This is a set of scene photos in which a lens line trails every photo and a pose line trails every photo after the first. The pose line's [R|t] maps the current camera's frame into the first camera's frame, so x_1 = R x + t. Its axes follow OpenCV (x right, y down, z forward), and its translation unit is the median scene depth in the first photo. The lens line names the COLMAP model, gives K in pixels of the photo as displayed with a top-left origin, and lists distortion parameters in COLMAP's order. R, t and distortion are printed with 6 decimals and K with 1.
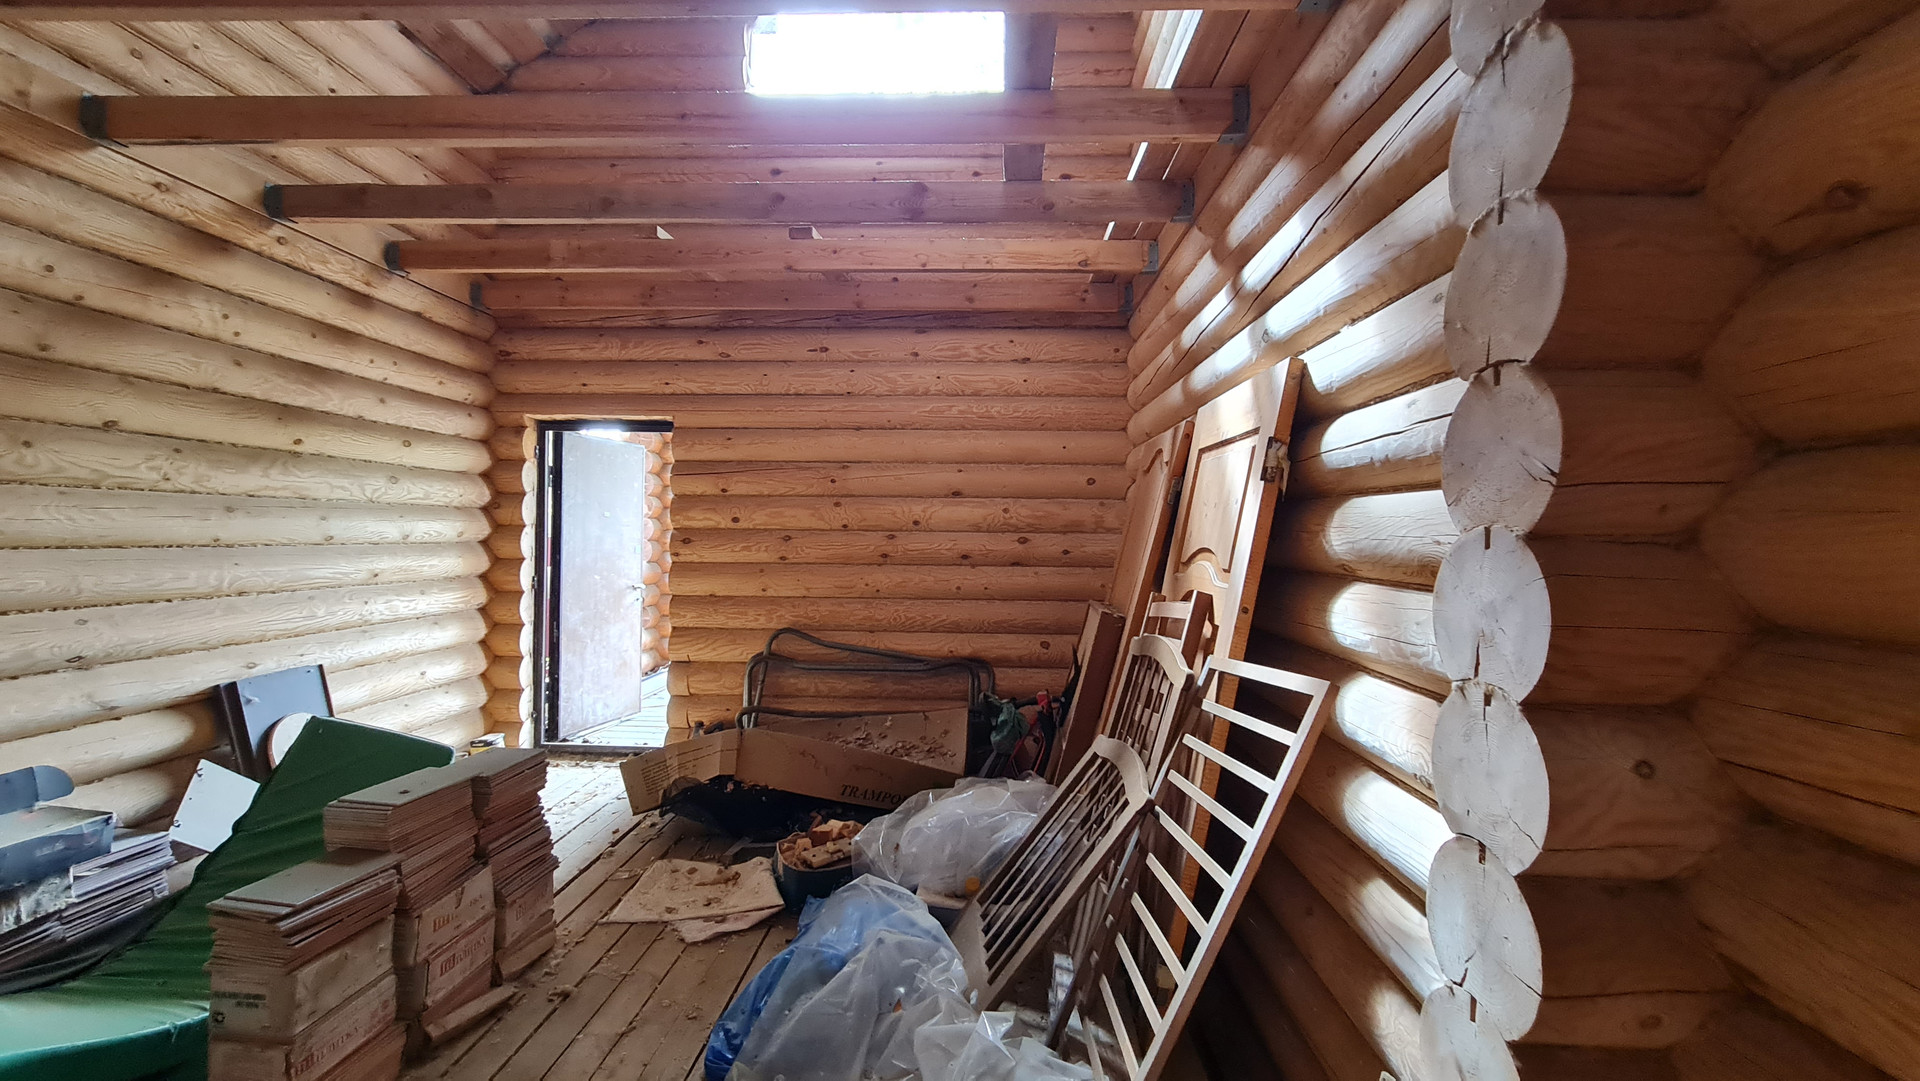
lens RADIAL K [[779.1, 0, 961.2], [0, 779.1, 536.6], [0, 0, 1]] dist [-0.009101, 0.001741]
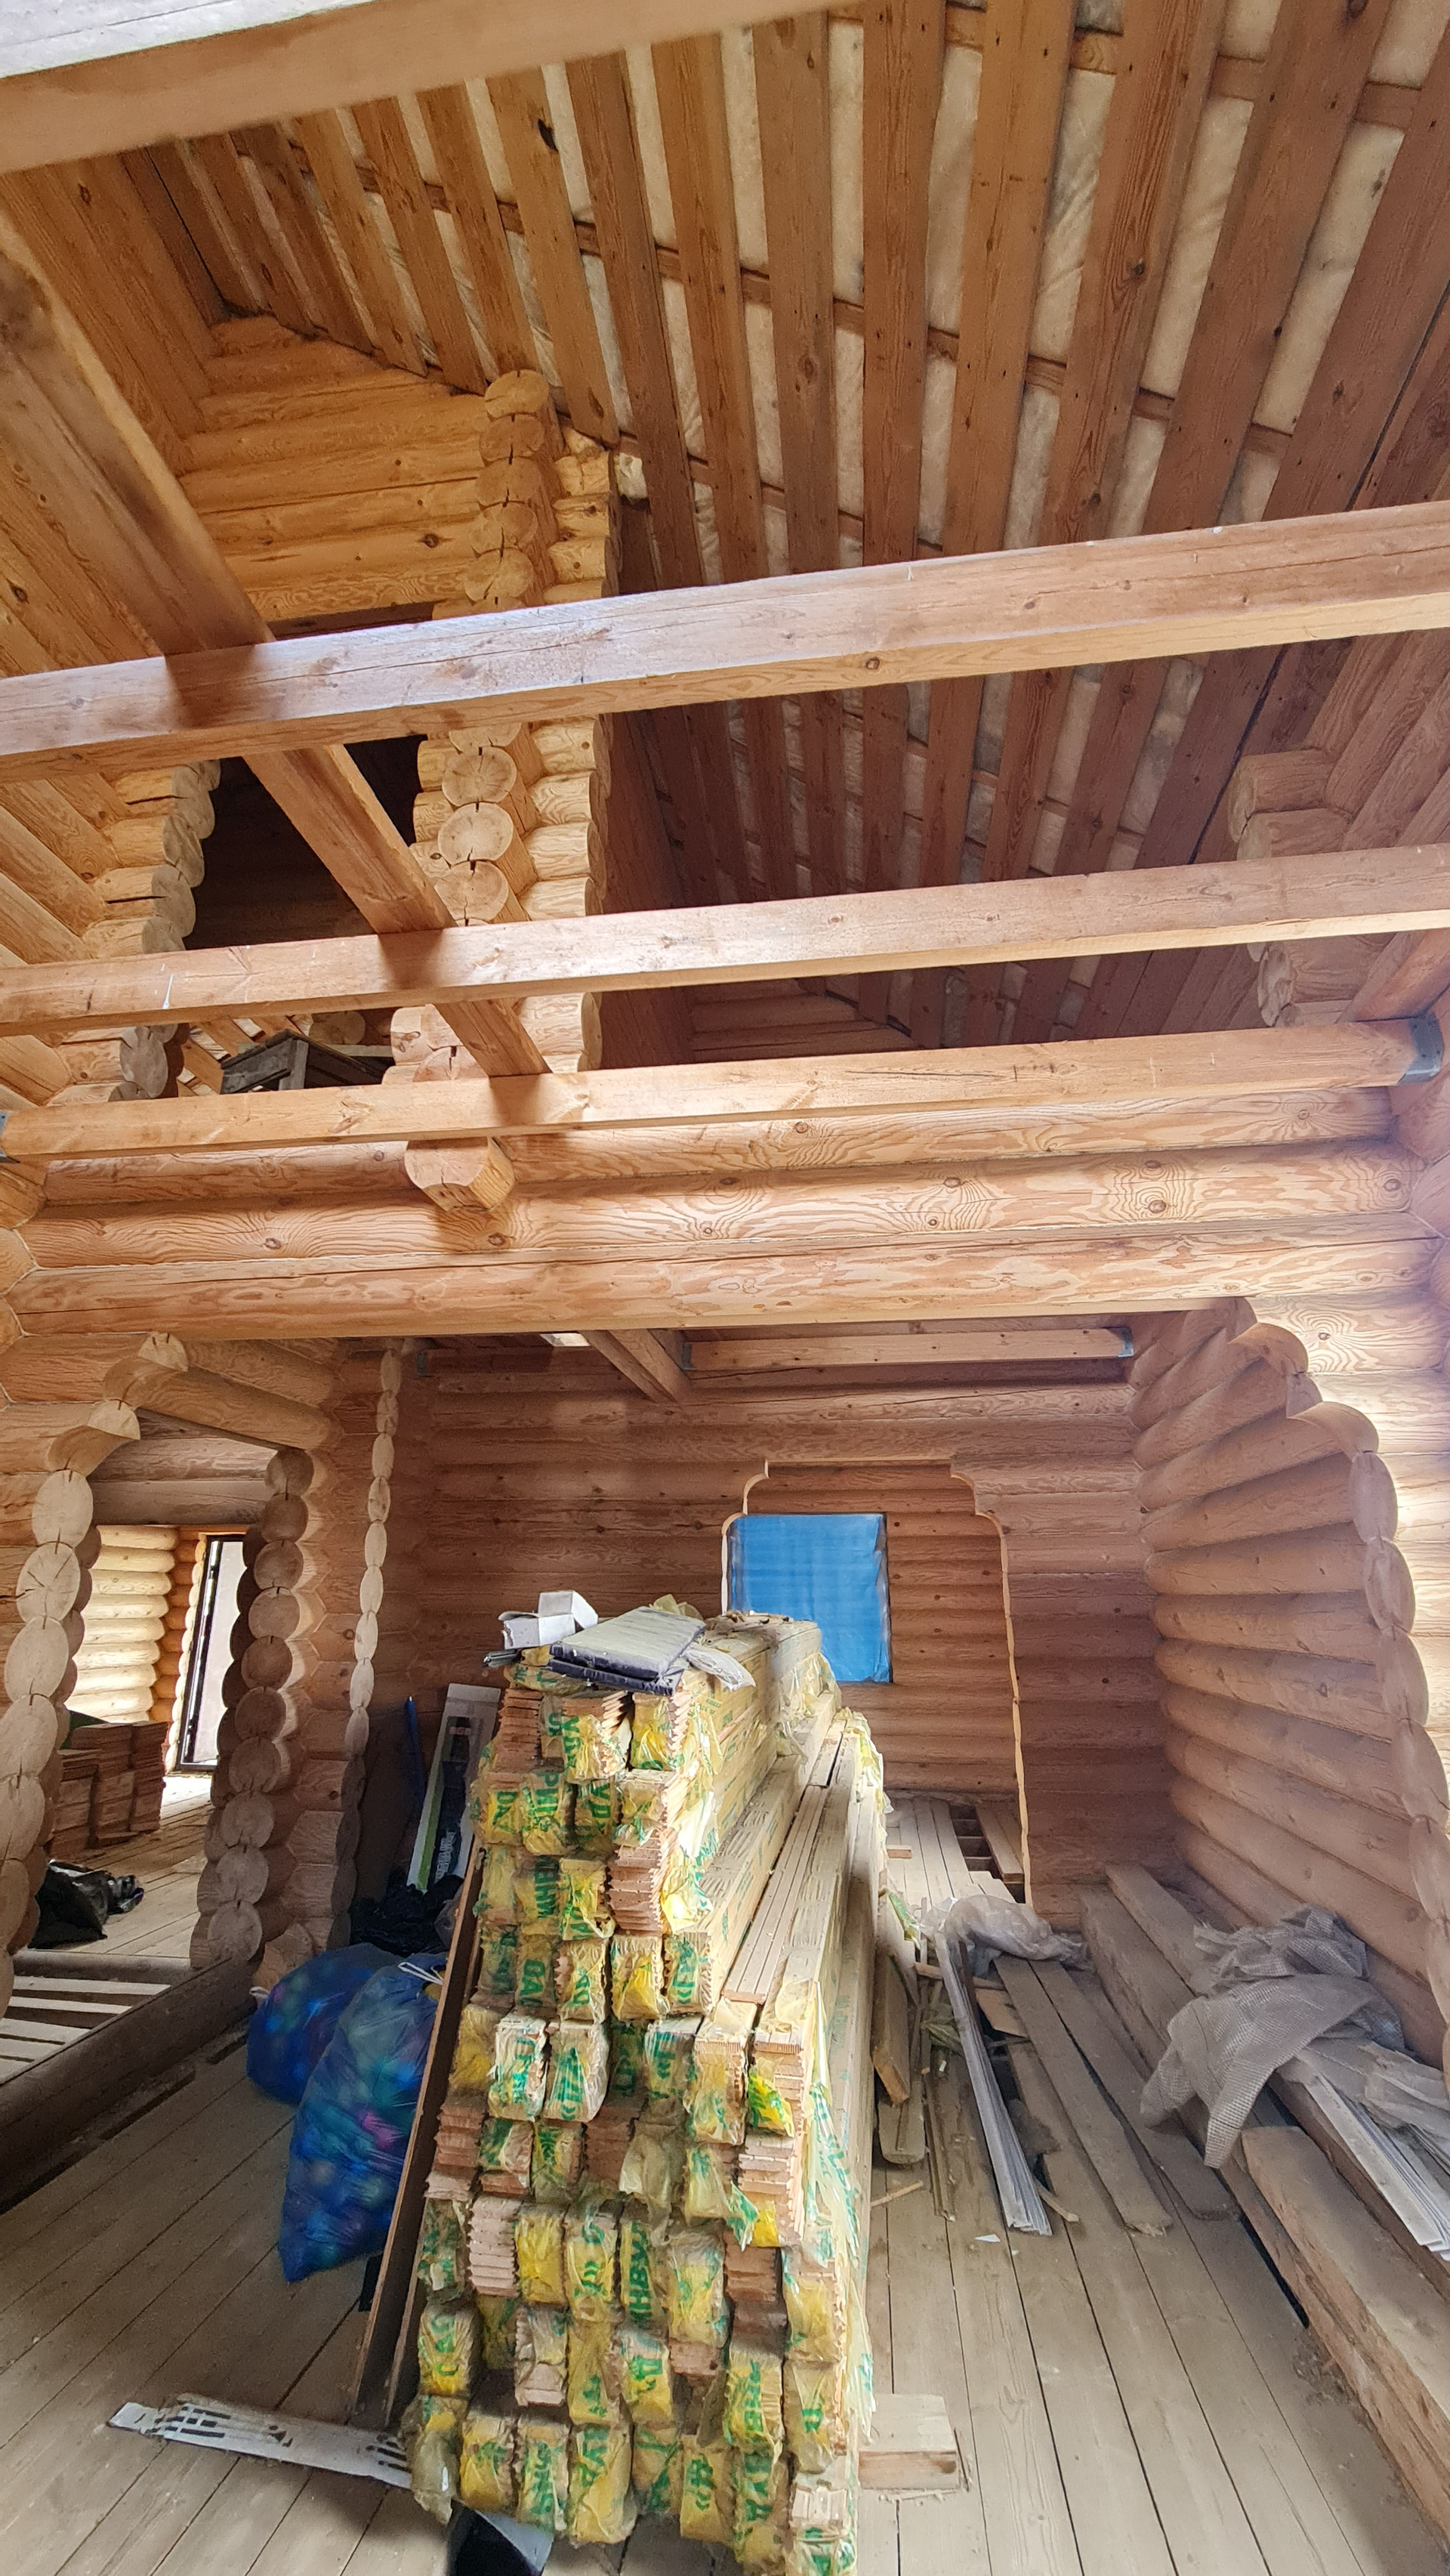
lens RADIAL K [[1045.1, 0, 727.6], [0, 1045.1, 1290.6], [0, 0, 1]] dist [-0.009101, 0.001741]
pose [[0.995359, -0.036937, -0.088863, 0.706263], [0.009273, 0.955922, -0.293473, 0.002939], [0.095787, 0.291287, 0.951828, -1.044958]]
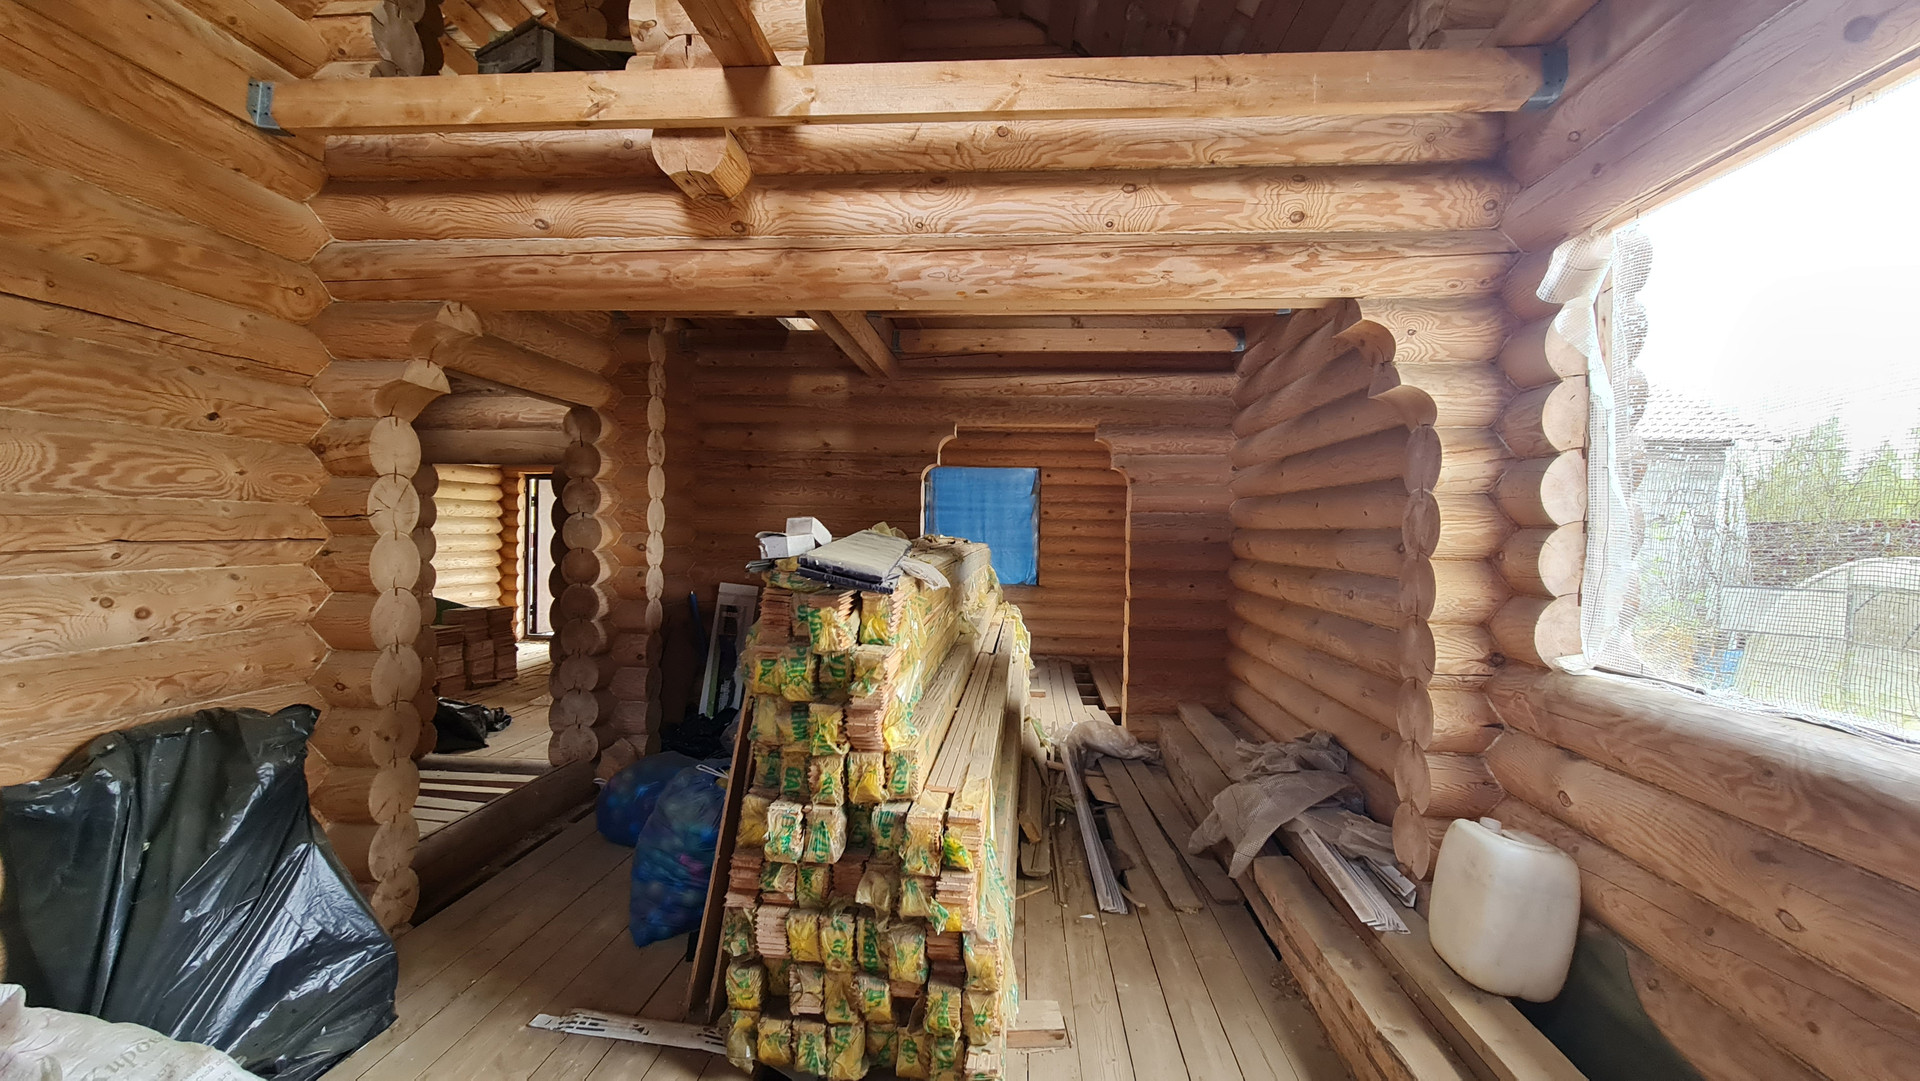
lens RADIAL K [[779.1, 0, 967.0], [0, 779.1, 542.0], [0, 0, 1]] dist [-0.009101, 0.001741]
pose [[0.999379, 0.006282, -0.034674, 0.695357], [-0.006013, 0.999951, 0.007868, 0.004038], [0.034721, -0.007655, 0.999368, -1.014294]]
